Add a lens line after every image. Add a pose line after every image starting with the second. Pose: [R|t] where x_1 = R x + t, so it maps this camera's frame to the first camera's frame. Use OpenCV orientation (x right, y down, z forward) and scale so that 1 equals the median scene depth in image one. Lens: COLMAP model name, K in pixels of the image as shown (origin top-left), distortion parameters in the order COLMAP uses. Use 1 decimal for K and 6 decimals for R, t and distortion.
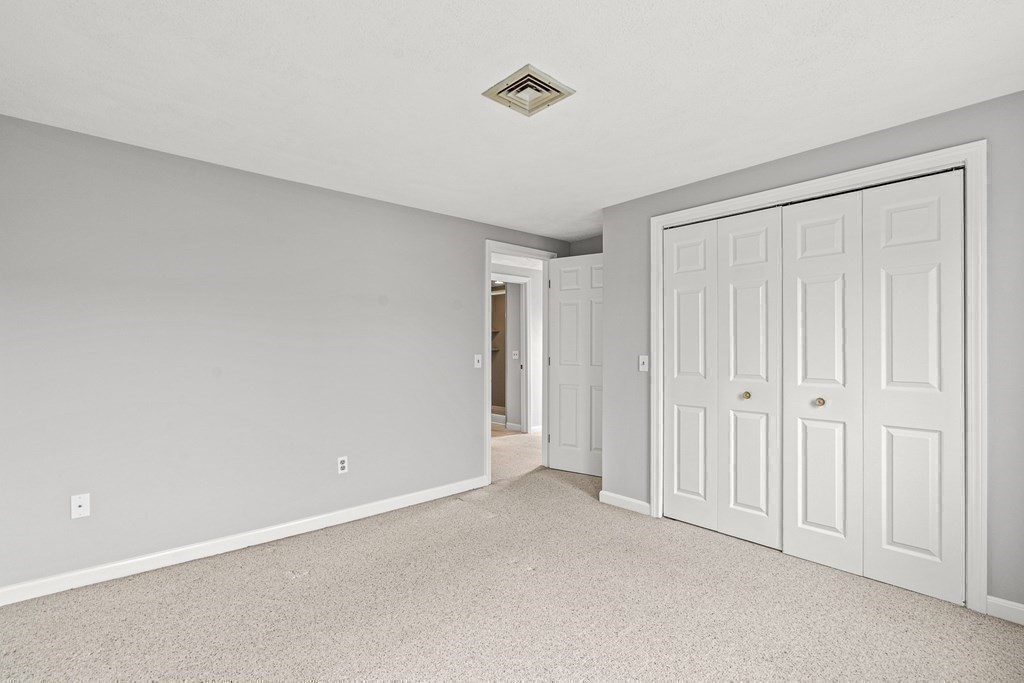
lens RADIAL K [[469.9, 0, 517.7], [0, 469.9, 350.6], [0, 0, 1]] dist [-0.001957, -0.002660]
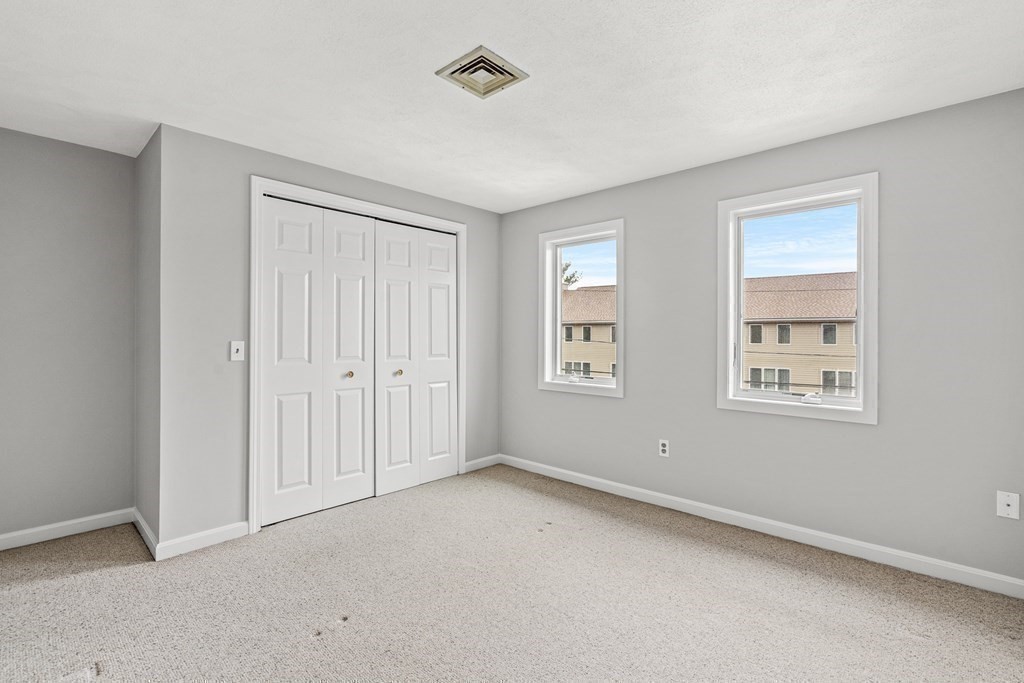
lens RADIAL K [[469.9, 0, 517.5], [0, 469.9, 333.4], [0, 0, 1]] dist [-0.001957, -0.002660]
pose [[-0.091062, 0.000063, 0.995845, -0.619082], [-0.003339, 0.999994, -0.000368, -0.004260], [-0.995840, -0.003358, -0.091062, 0.640162]]
